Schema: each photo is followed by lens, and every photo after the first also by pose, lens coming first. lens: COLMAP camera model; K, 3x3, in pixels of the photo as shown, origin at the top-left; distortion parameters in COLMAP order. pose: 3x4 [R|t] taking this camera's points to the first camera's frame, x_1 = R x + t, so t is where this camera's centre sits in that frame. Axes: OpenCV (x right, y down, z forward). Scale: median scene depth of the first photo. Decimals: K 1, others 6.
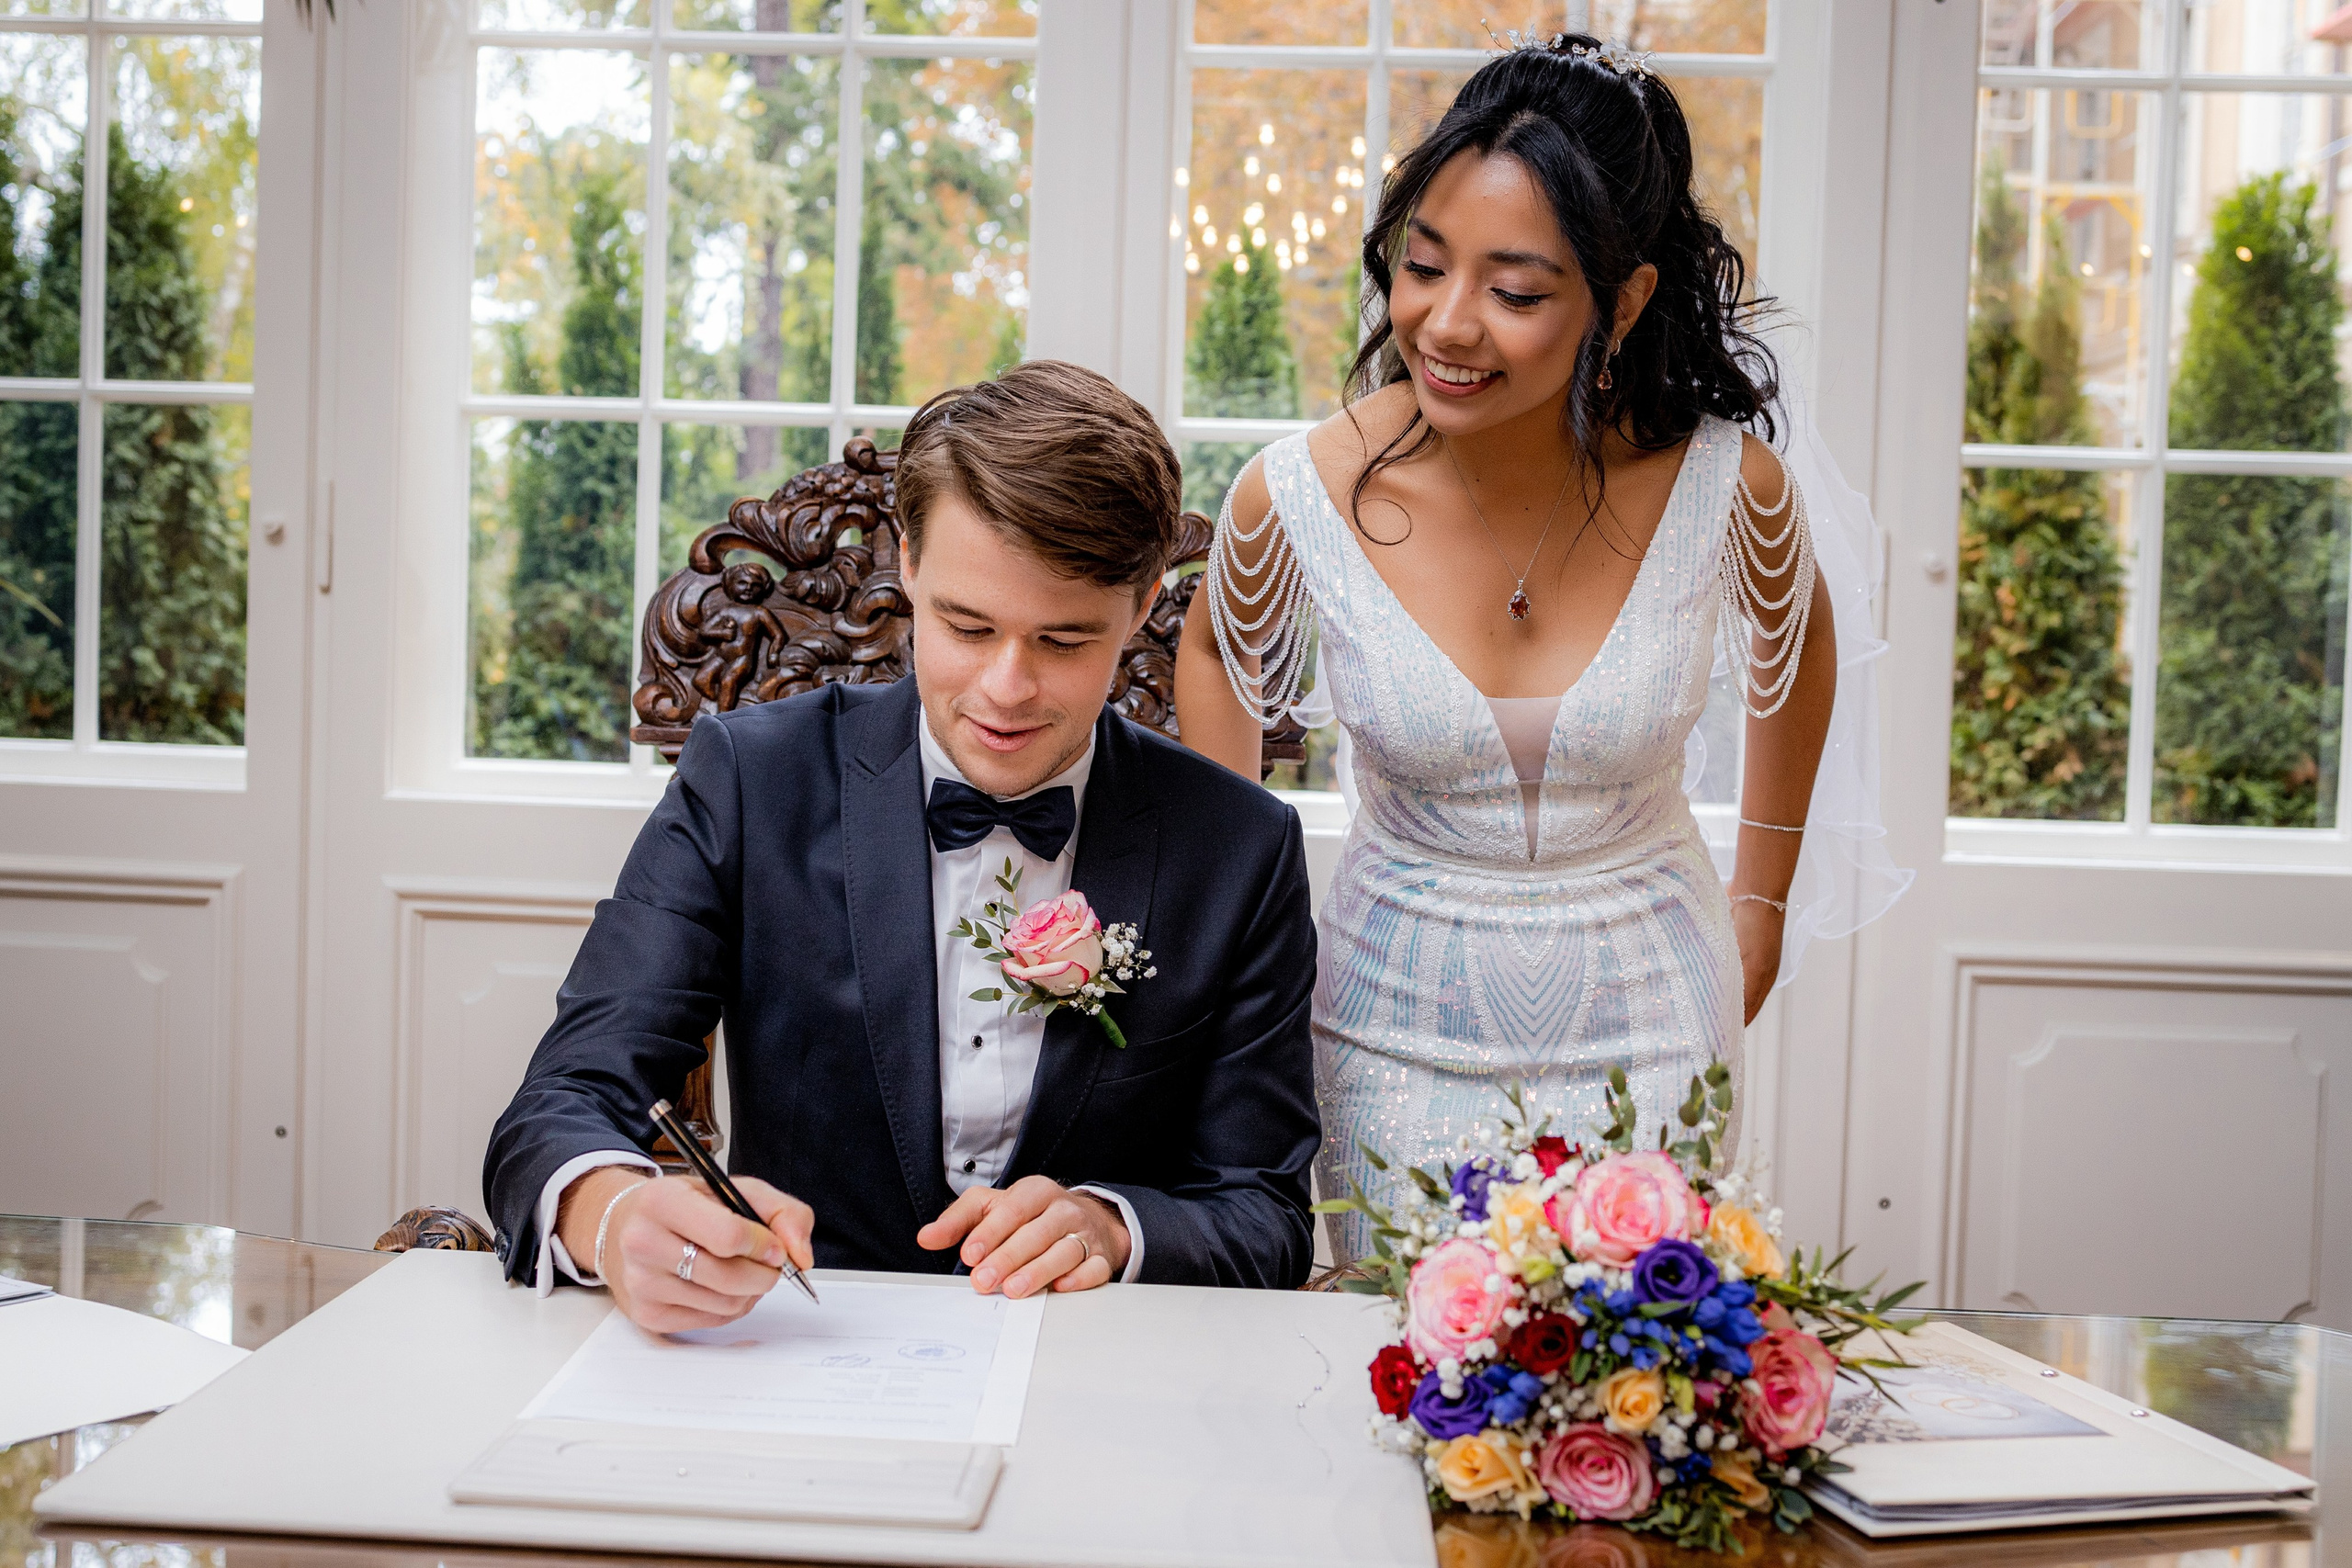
lens RADIAL K [[2630.6, 0, 1200.9], [0, 2630.6, 760.0], [0, 0, 1]] dist [-0.019252, 0.010136]
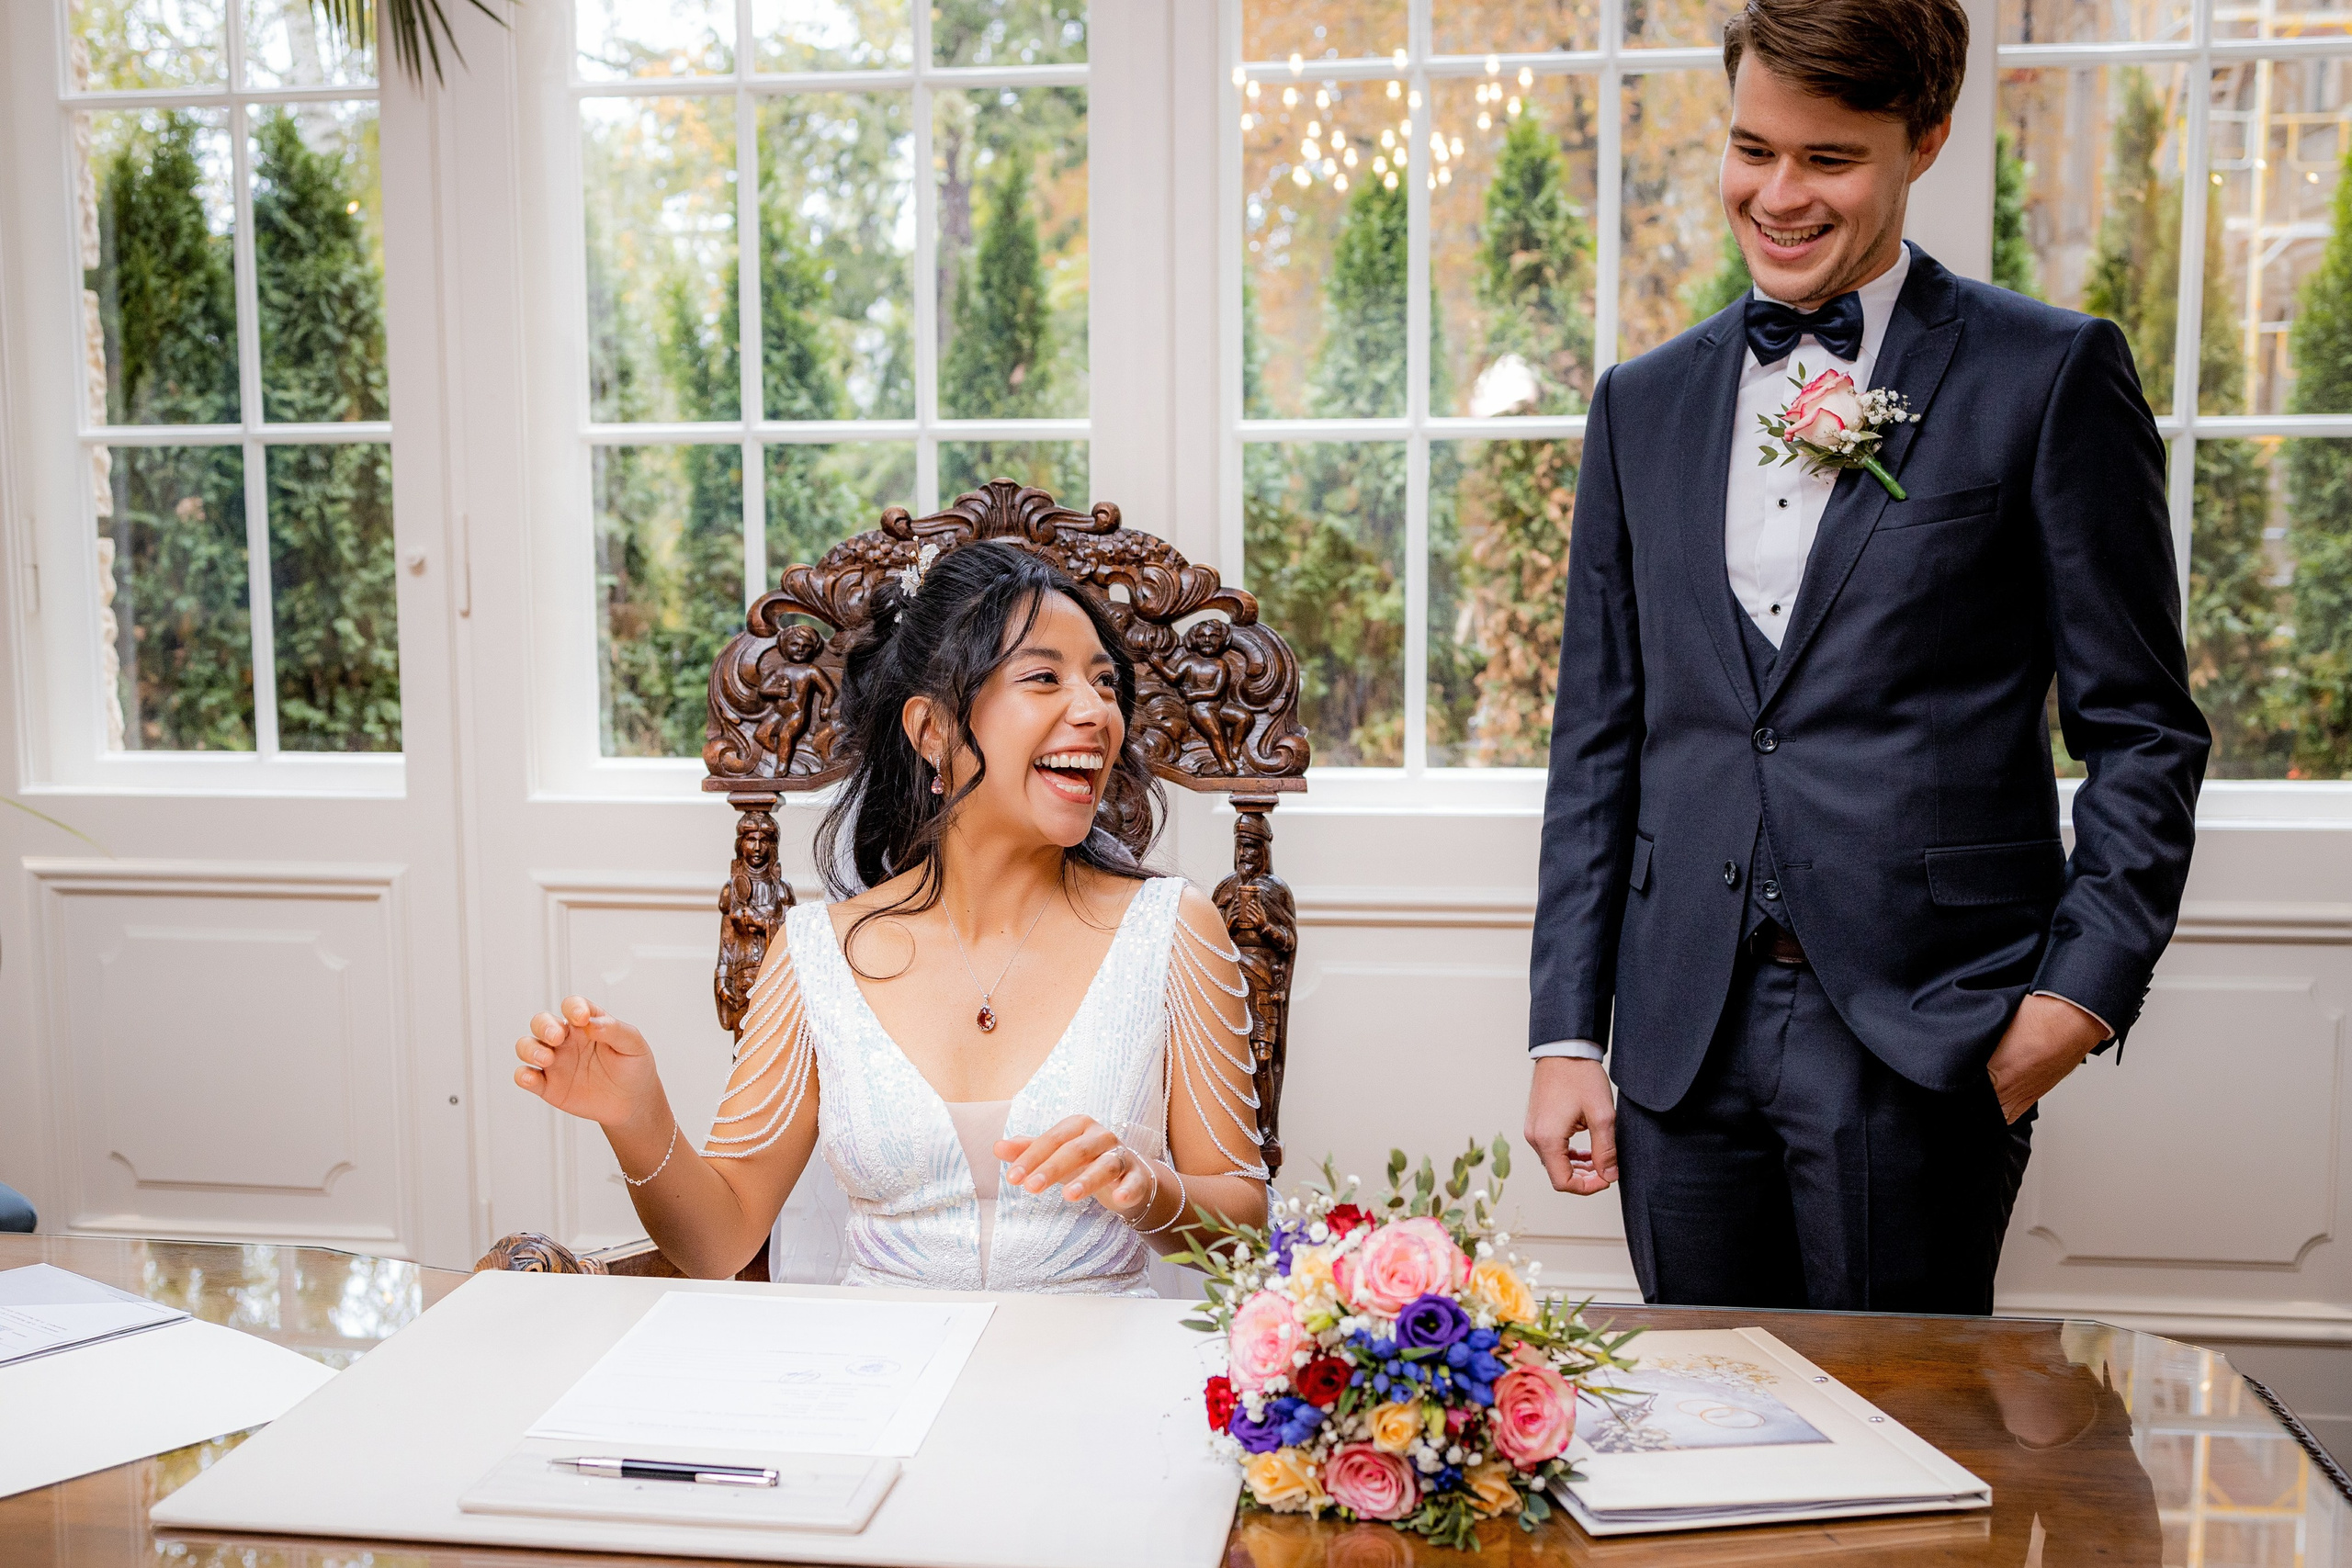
lens RADIAL K [[2646.0, 0, 1182.7], [0, 2646.0, 857.5], [0, 0, 1]] dist [-0.012121, -0.002513]
pose [[0.994906, -0.022489, -0.098262, 0.071124], [0.031104, 0.995718, 0.087047, -0.048955], [0.095884, -0.089660, 0.991346, -0.079240]]
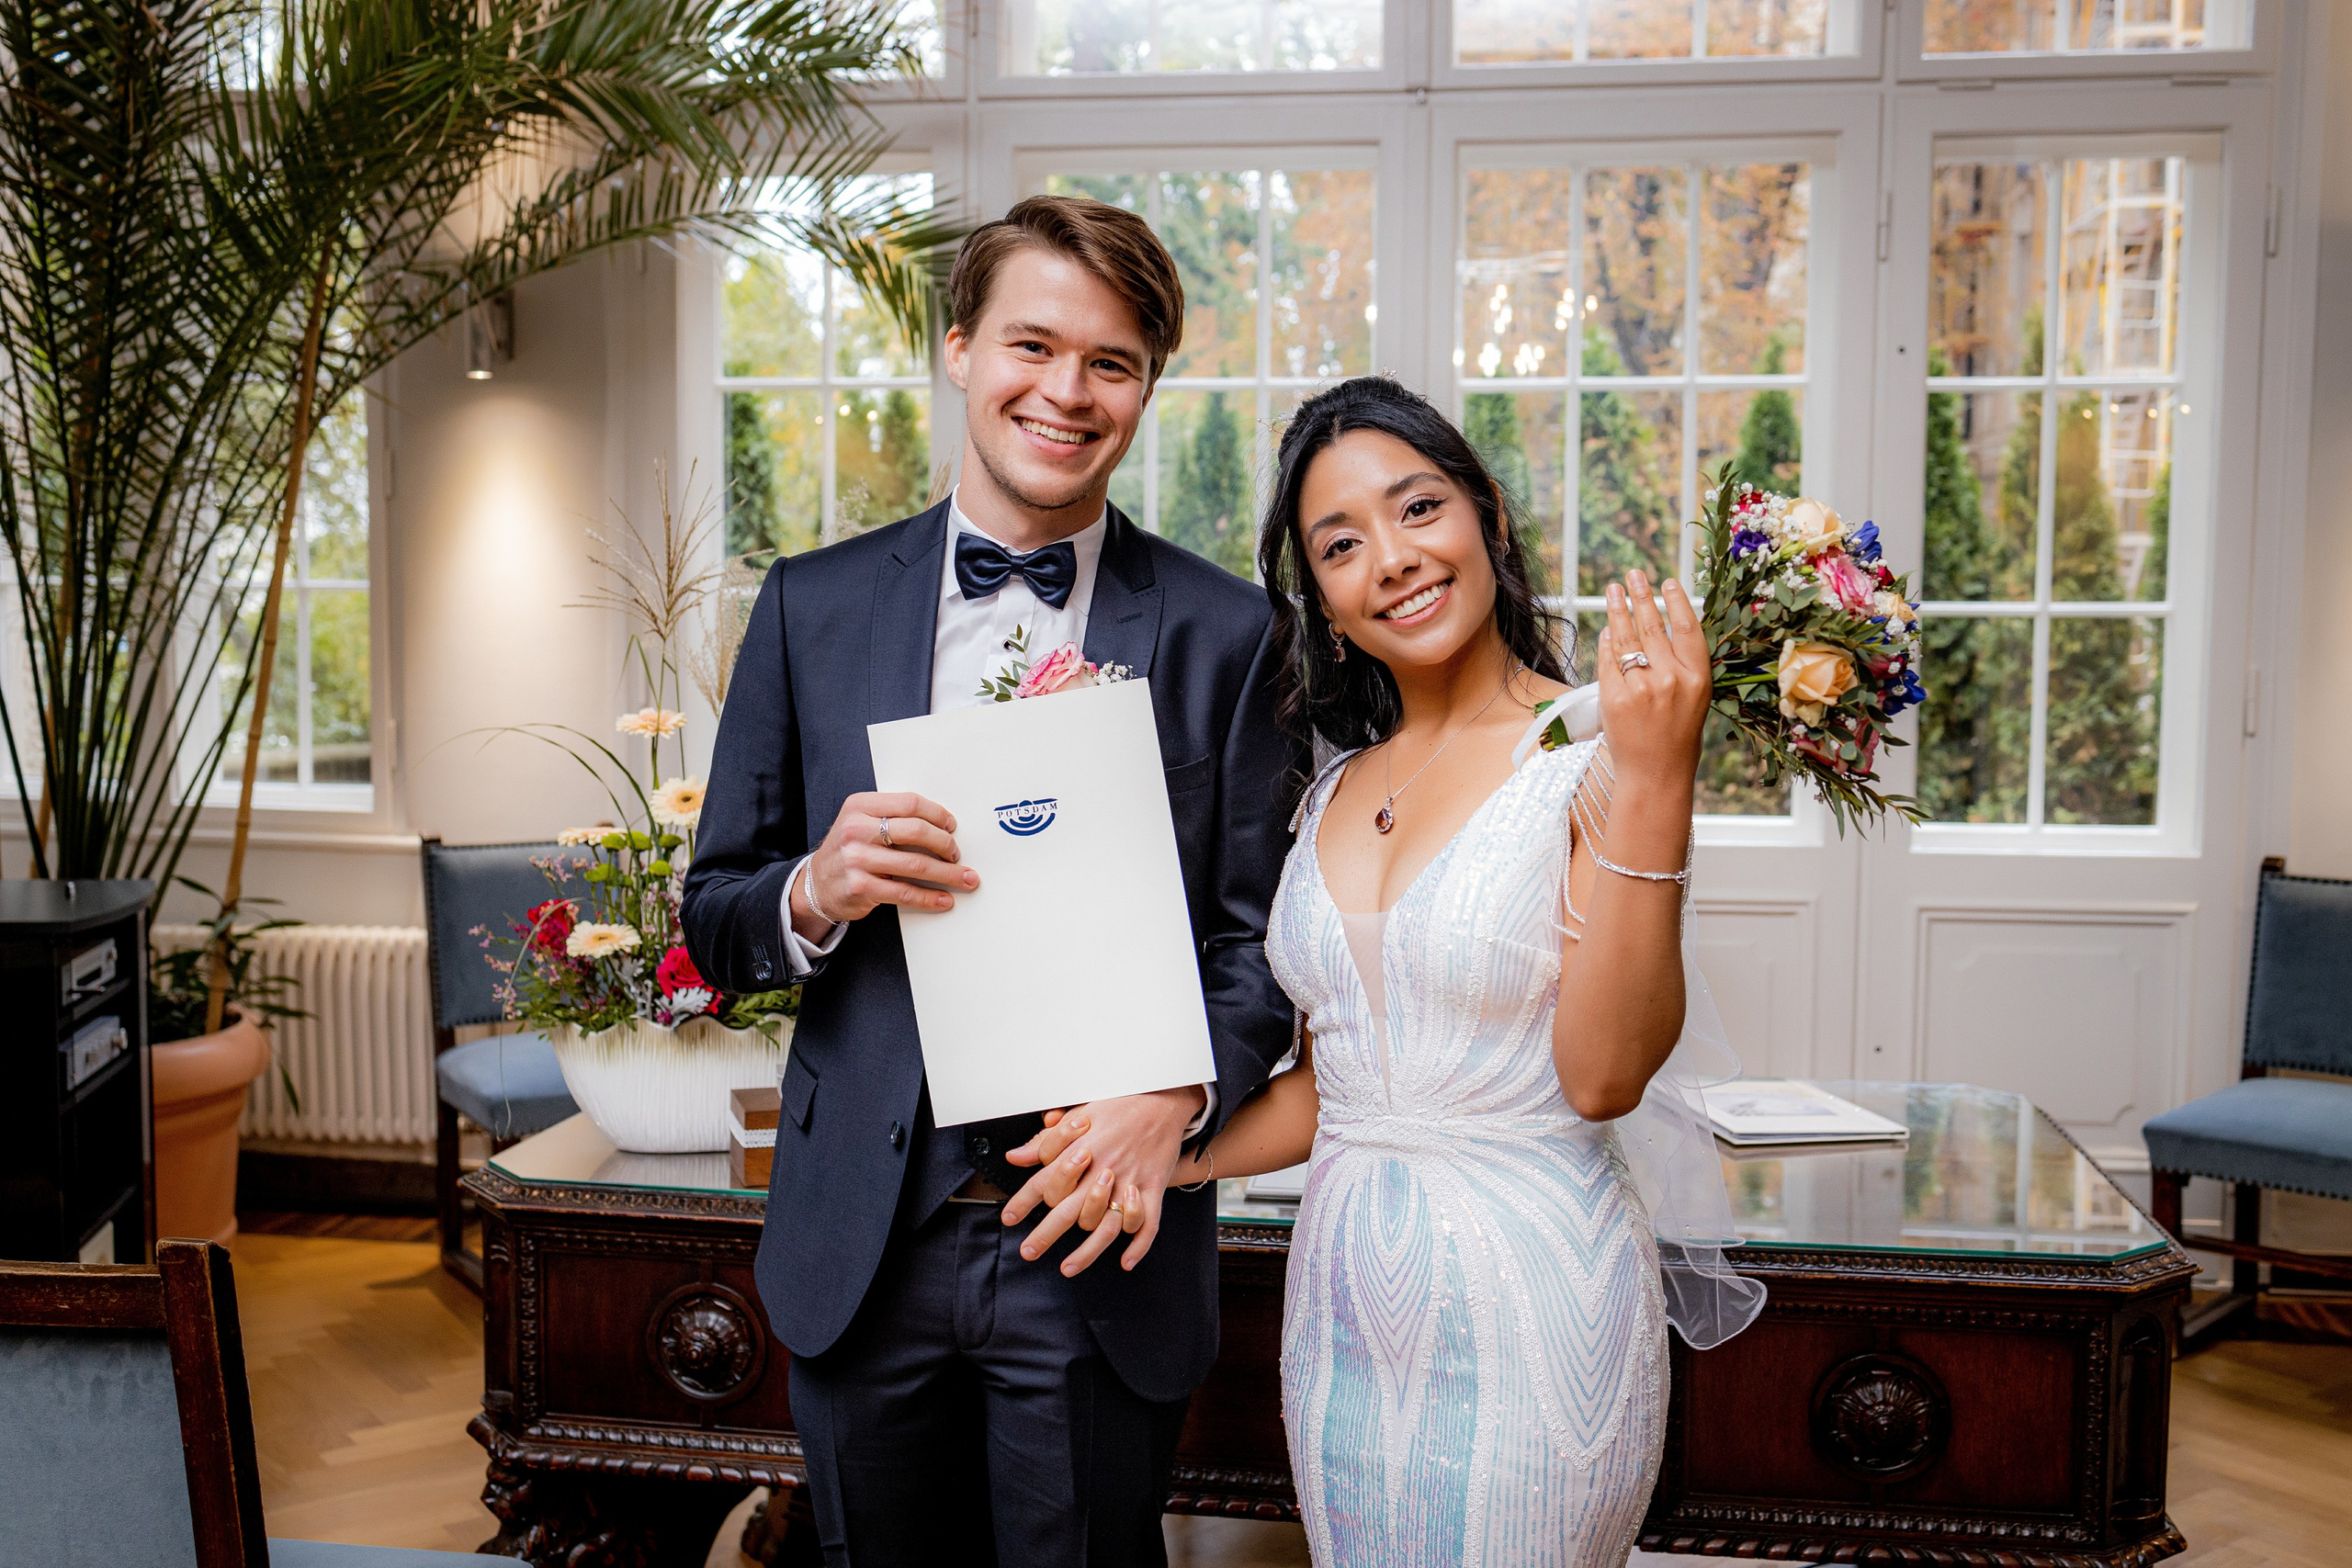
lens RADIAL K [[2440.4, 0, 1164.5], [0, 2440.4, 770.0], [0, 0, 1]] dist [0.006948, 0.021953]
pose [[0.993203, -0.016207, -0.115259, -0.017910], [0.020711, 0.999064, 0.037988, -0.085137], [0.114536, -0.040117, 0.992609, -0.640050]]
